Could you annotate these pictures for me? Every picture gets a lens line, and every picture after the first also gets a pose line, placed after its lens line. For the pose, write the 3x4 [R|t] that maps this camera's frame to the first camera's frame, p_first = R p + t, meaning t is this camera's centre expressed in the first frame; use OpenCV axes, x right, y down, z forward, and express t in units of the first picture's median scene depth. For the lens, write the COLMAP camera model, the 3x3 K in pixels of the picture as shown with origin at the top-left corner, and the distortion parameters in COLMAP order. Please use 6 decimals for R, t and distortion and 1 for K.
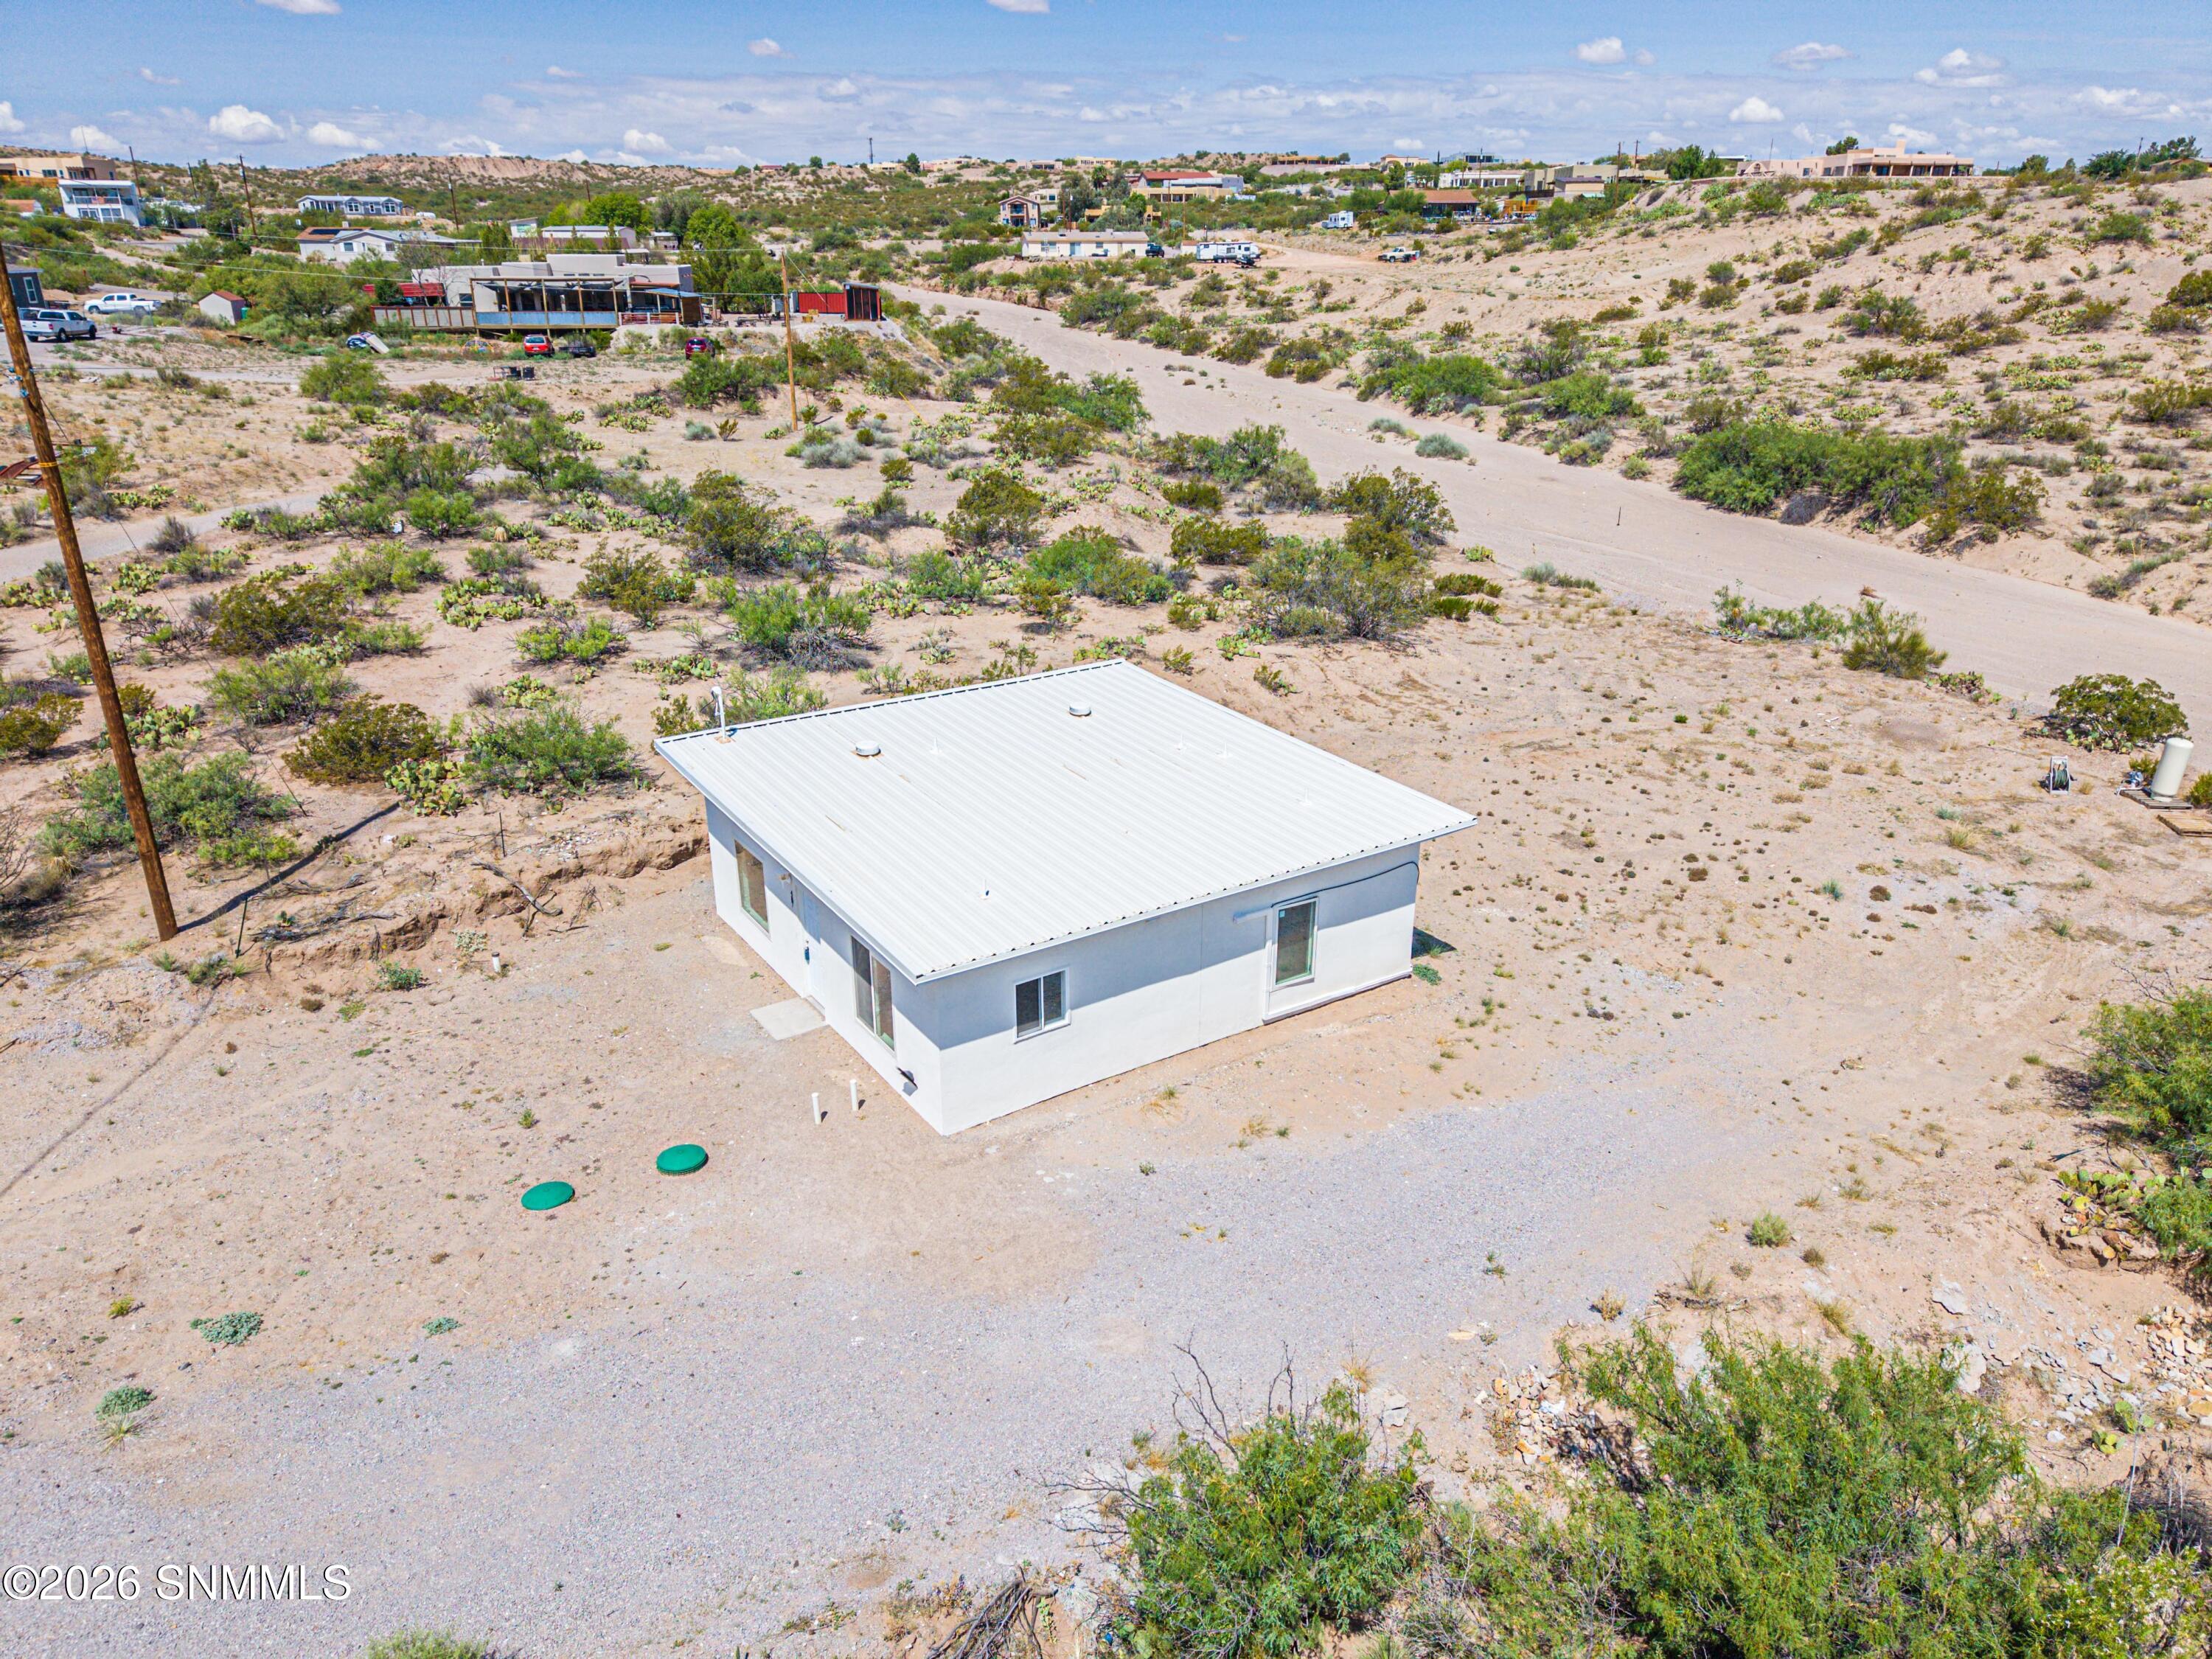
lens RADIAL K [[1540.0, 0, 1106.0], [0, 1540.0, 830.1], [0, 0, 1]] dist [0.041595, -0.039059]
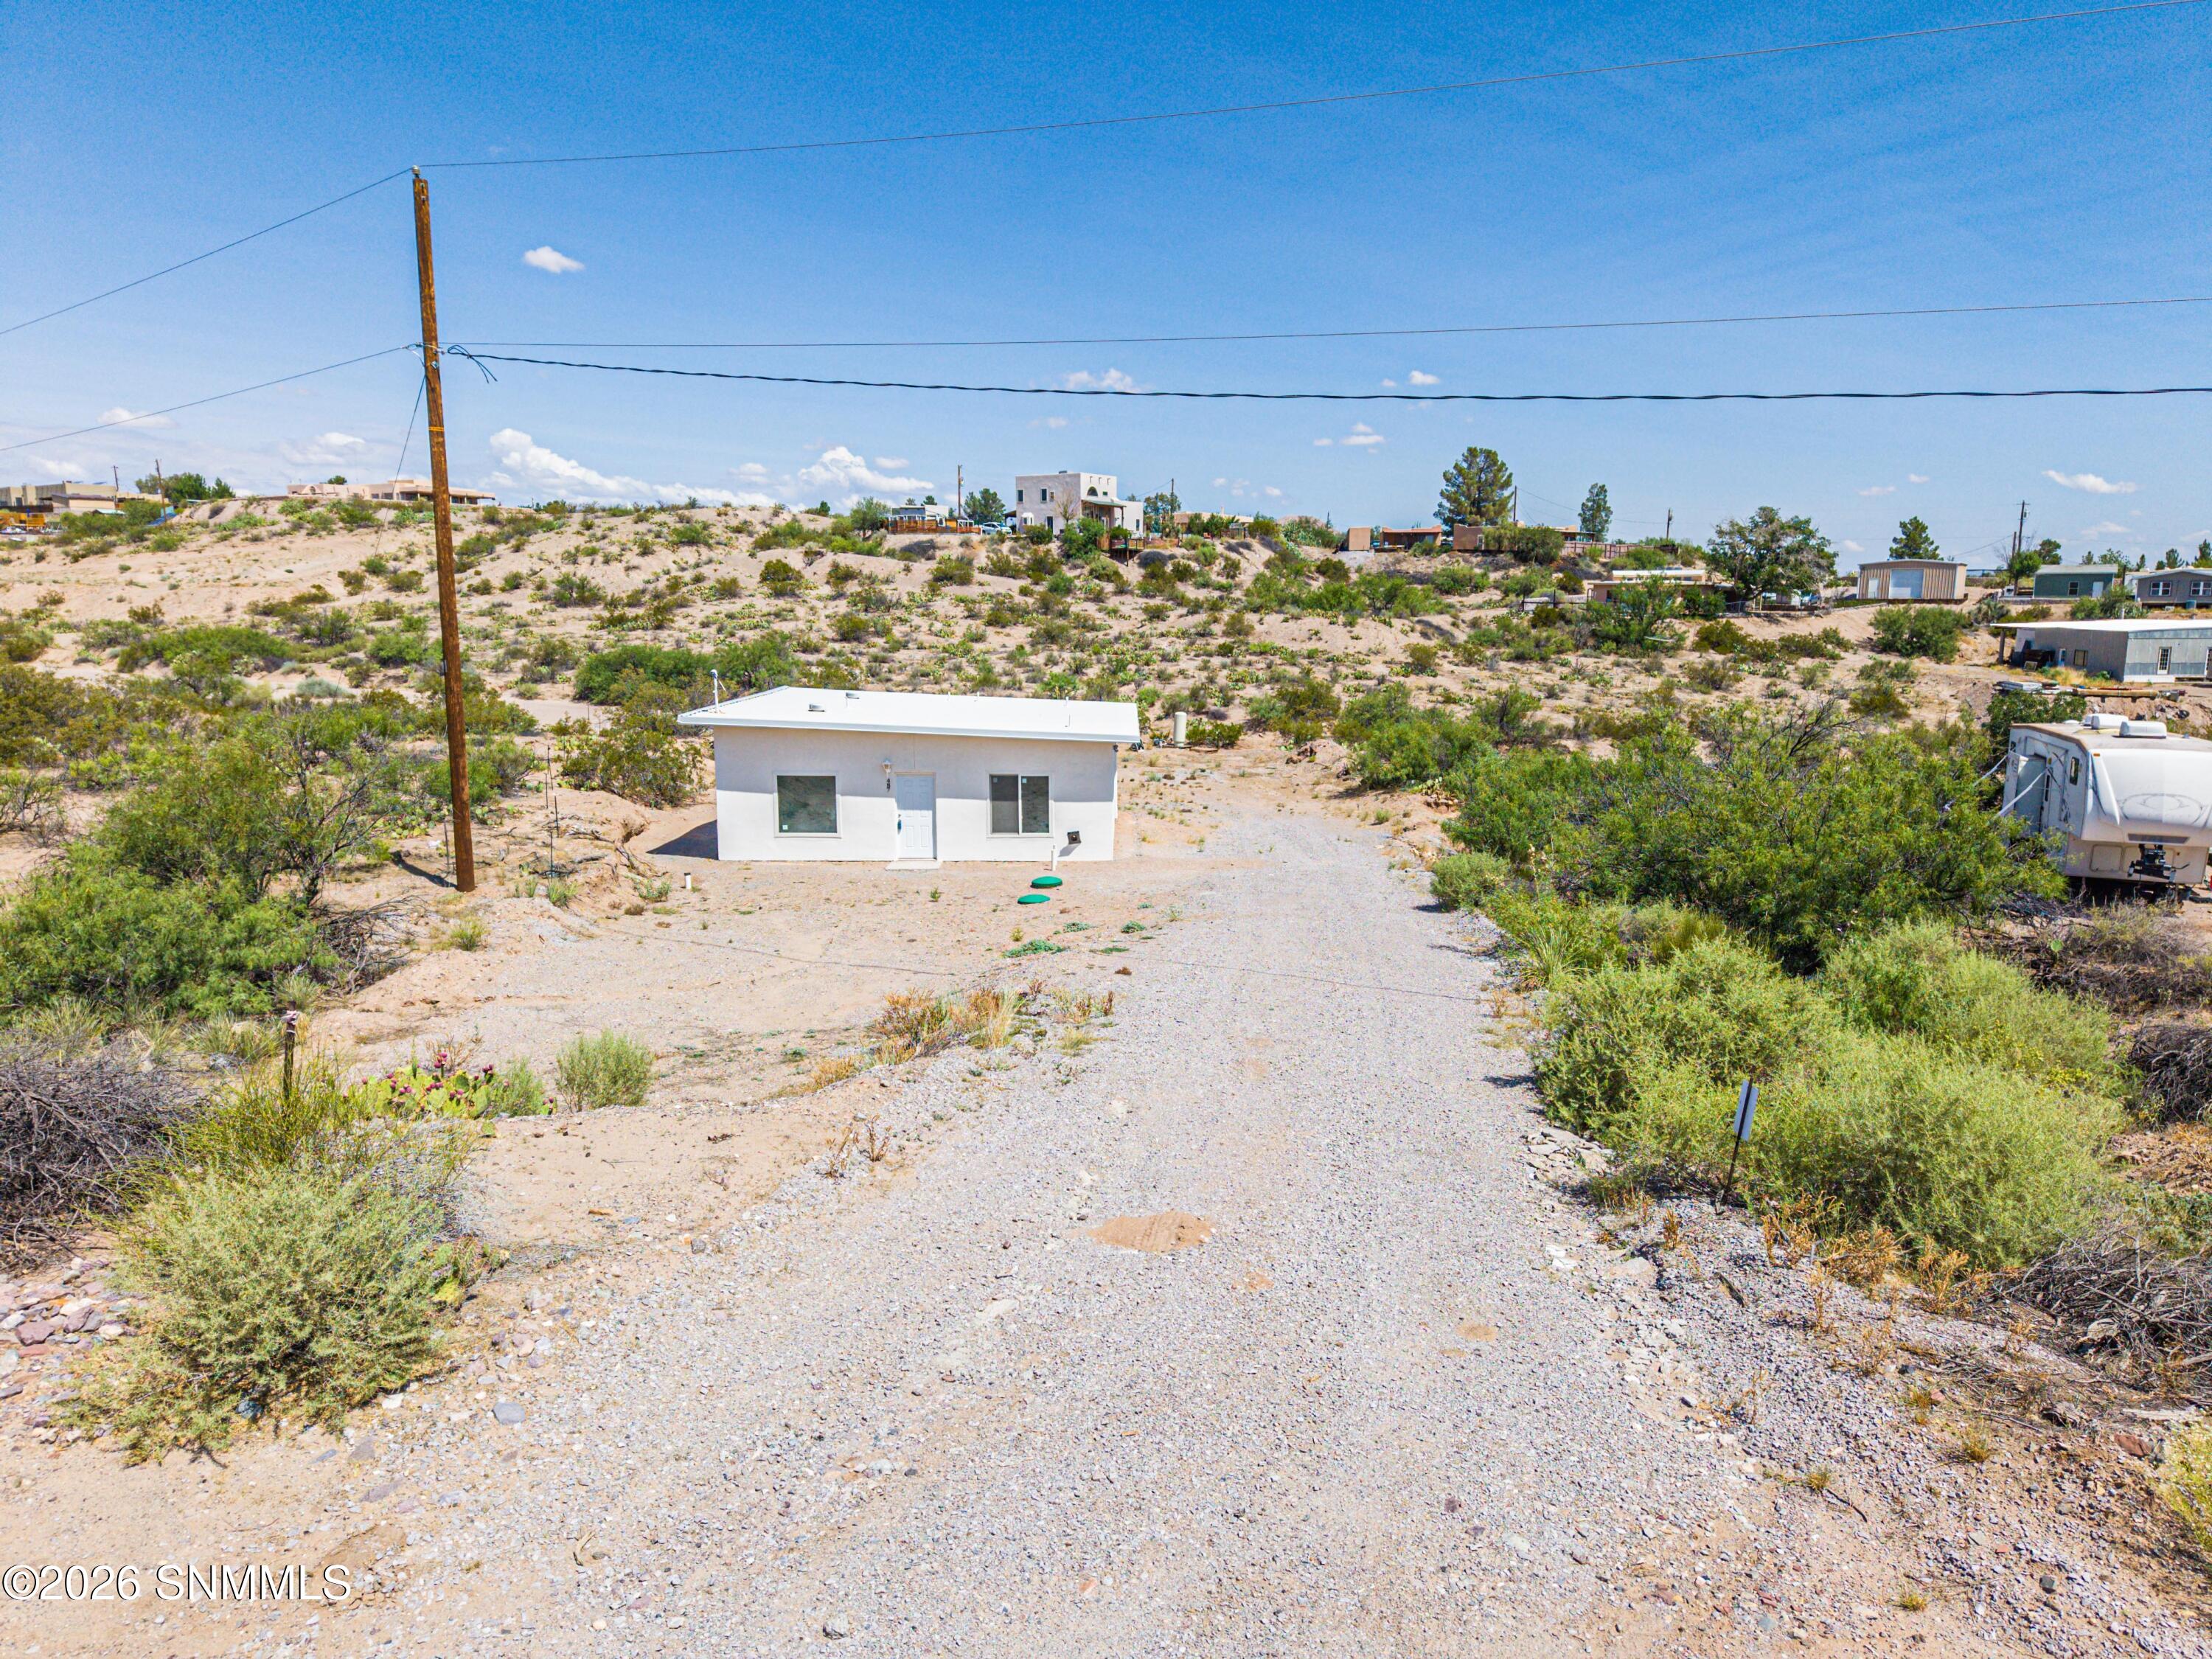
lens RADIAL K [[1540.0, 0, 1106.0], [0, 1540.0, 829.5], [0, 0, 1]] dist [0.041595, -0.039059]
pose [[0.504041, -0.125407, 0.854527, -0.338452], [0.307723, 0.950548, -0.042011, 0.050112], [-0.807000, 0.284133, 0.517706, -0.010585]]
